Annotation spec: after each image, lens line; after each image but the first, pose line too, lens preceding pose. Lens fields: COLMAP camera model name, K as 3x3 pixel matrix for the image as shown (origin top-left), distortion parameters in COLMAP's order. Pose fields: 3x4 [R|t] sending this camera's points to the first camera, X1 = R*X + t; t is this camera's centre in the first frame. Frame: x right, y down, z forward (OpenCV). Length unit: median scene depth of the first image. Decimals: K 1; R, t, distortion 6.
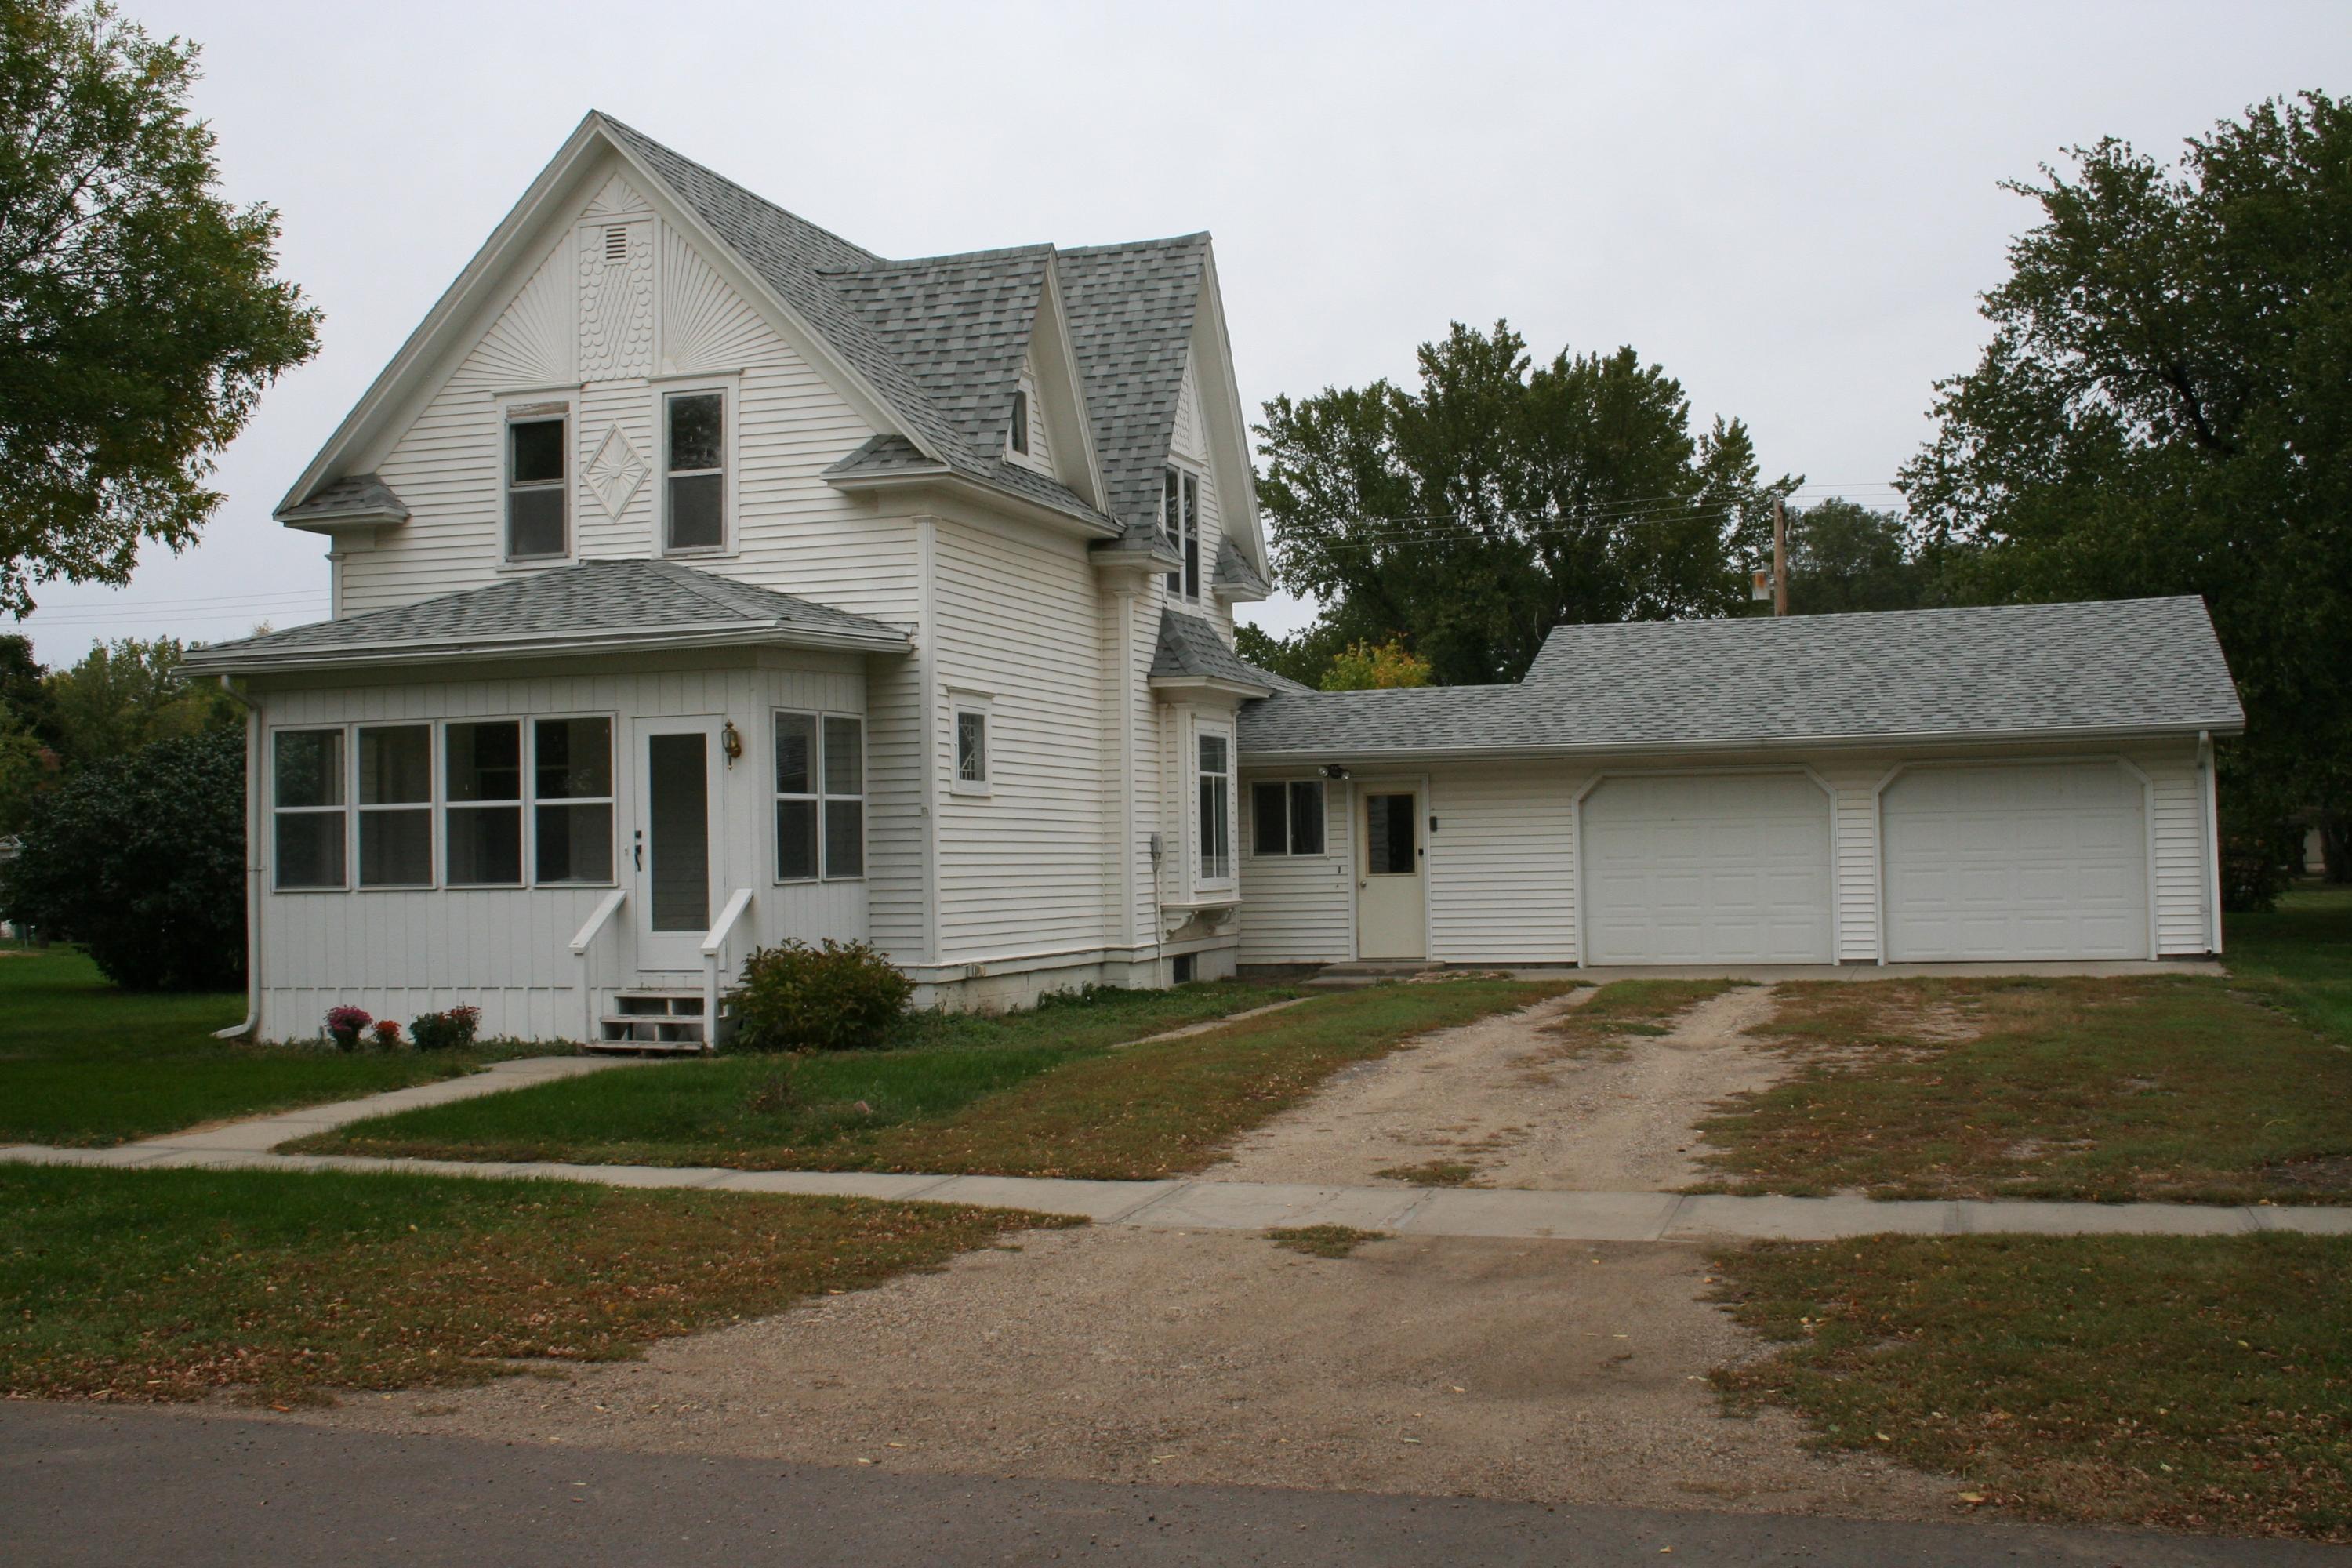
lens RADIAL K [[2495.7, 0, 1180.2], [0, 2495.7, 708.0], [0, 0, 1]] dist [-0.076745, 0.006365]
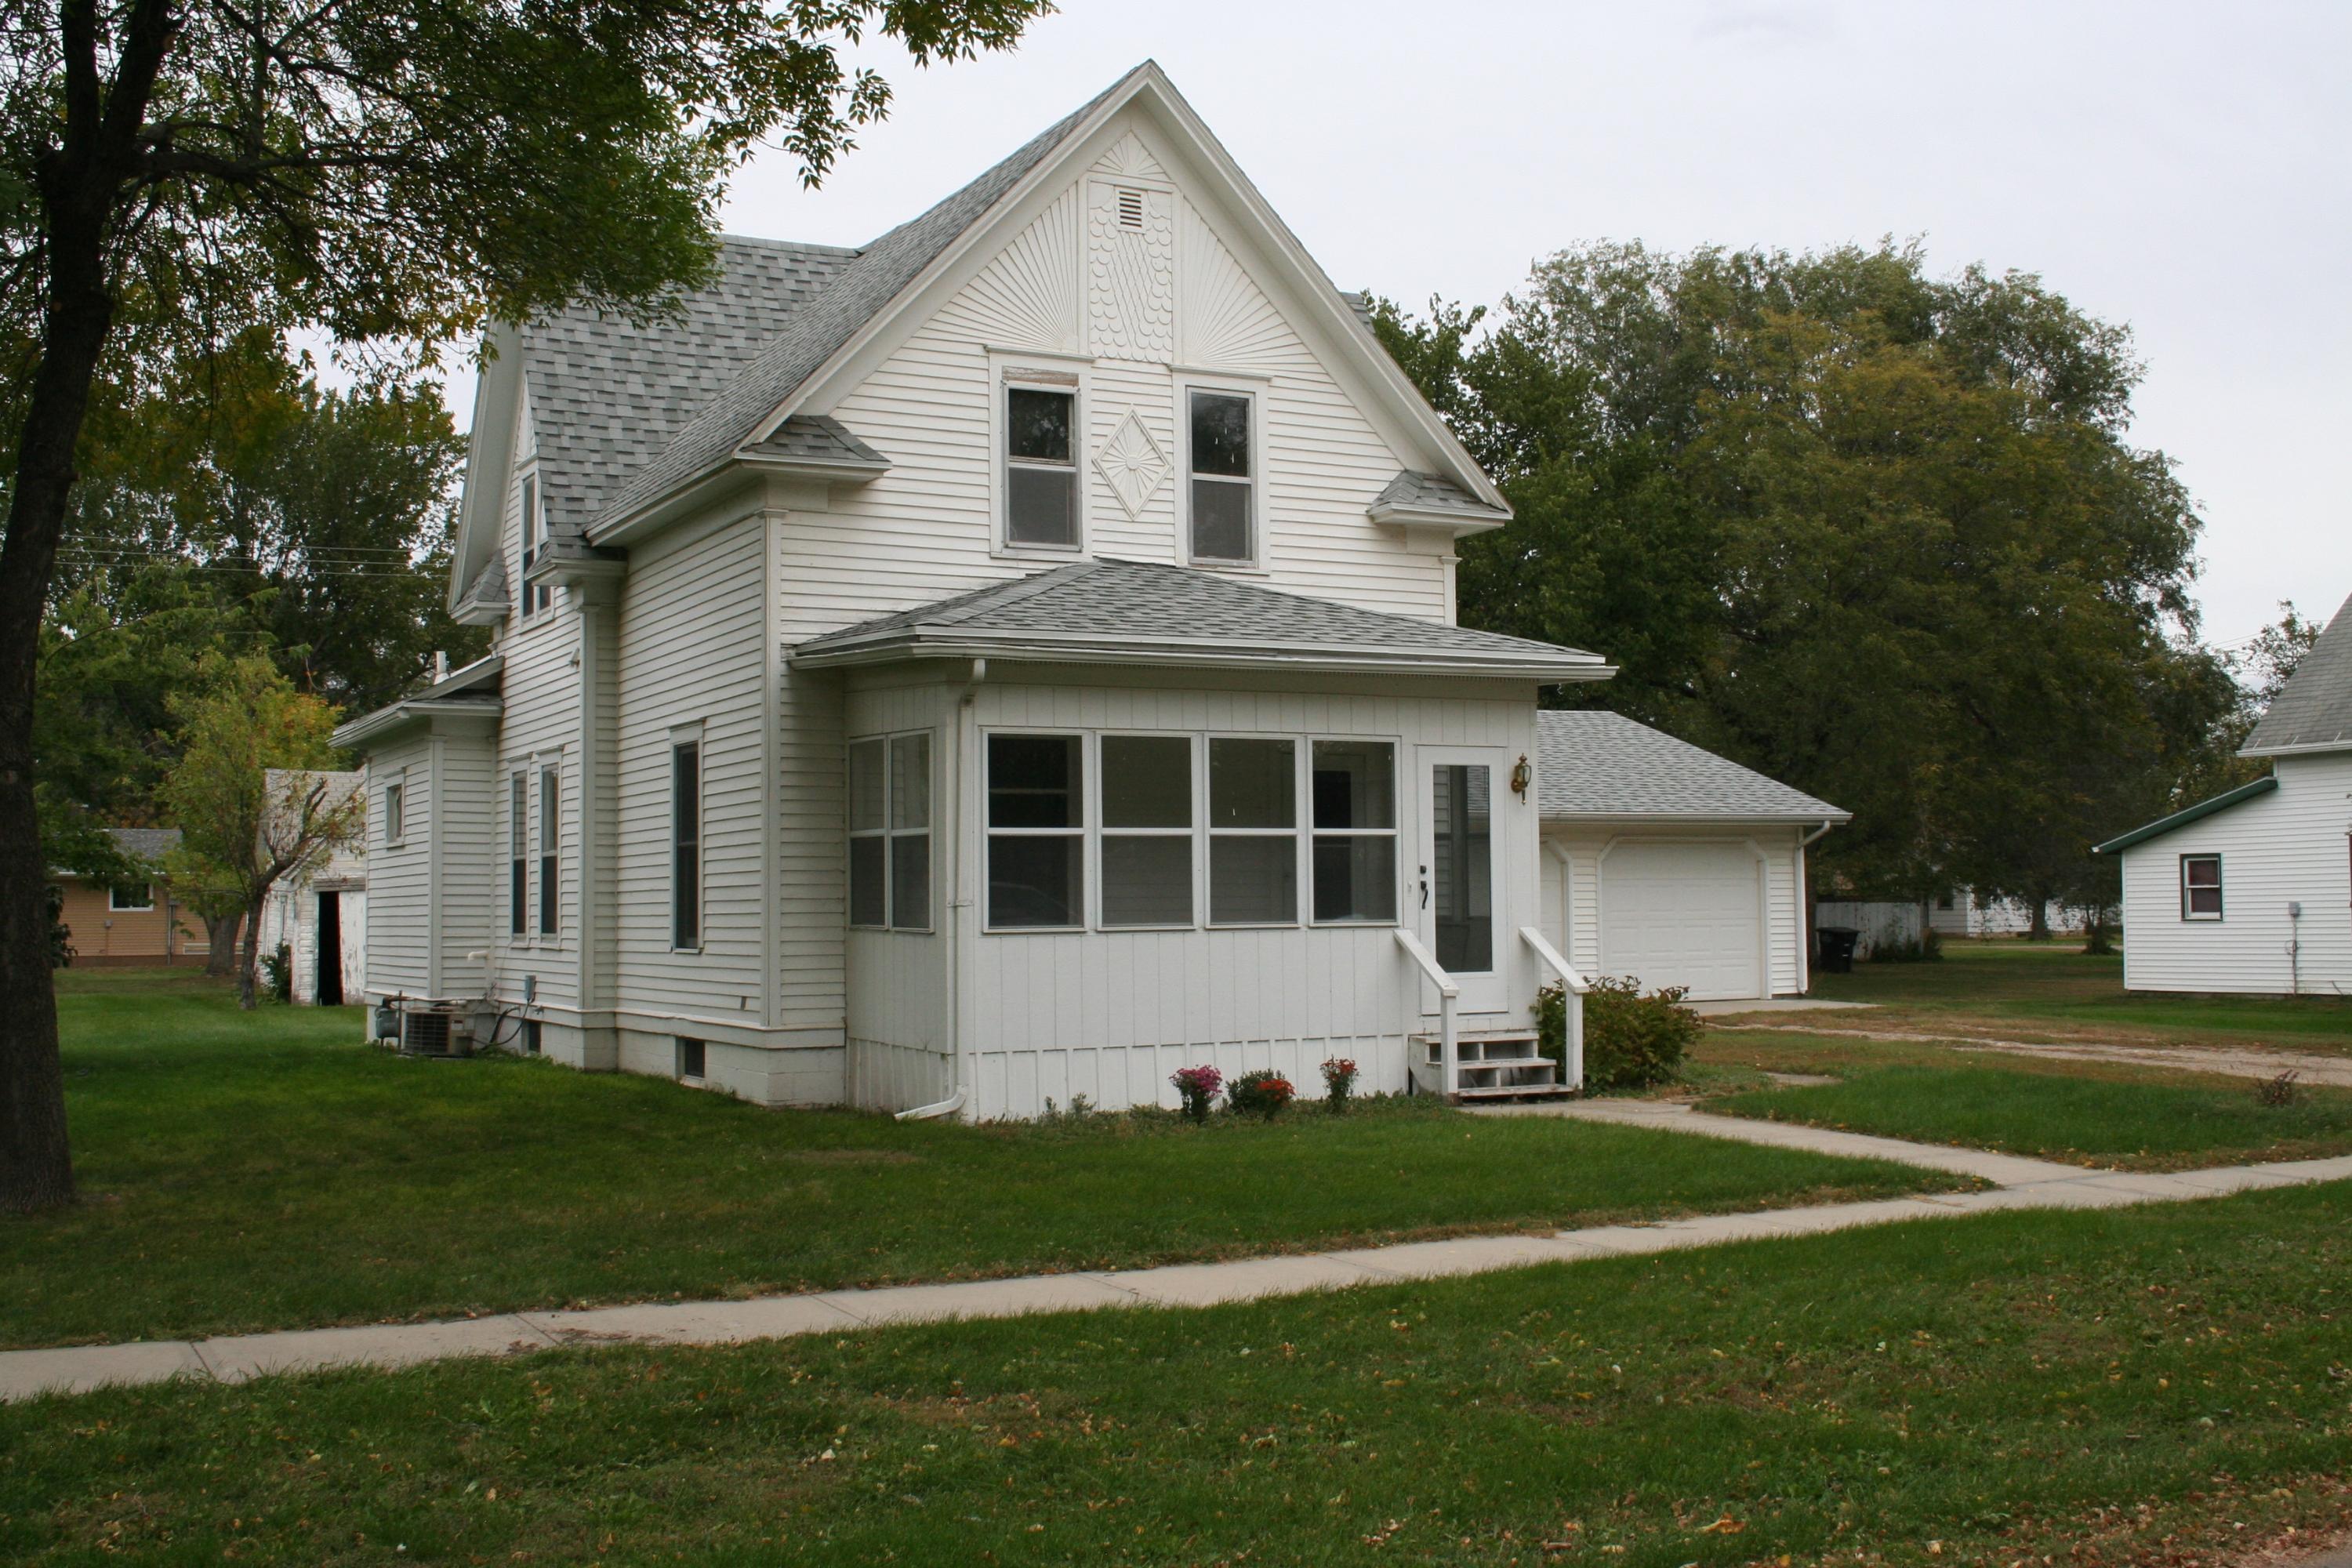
lens RADIAL K [[2495.7, 0, 1180.2], [0, 2495.7, 708.0], [0, 0, 1]] dist [-0.076745, 0.006365]
pose [[0.697760, 0.070186, 0.712885, -0.889309], [-0.046464, 0.997527, -0.052731, 0.040783], [-0.714823, 0.003670, 0.699296, 0.380459]]
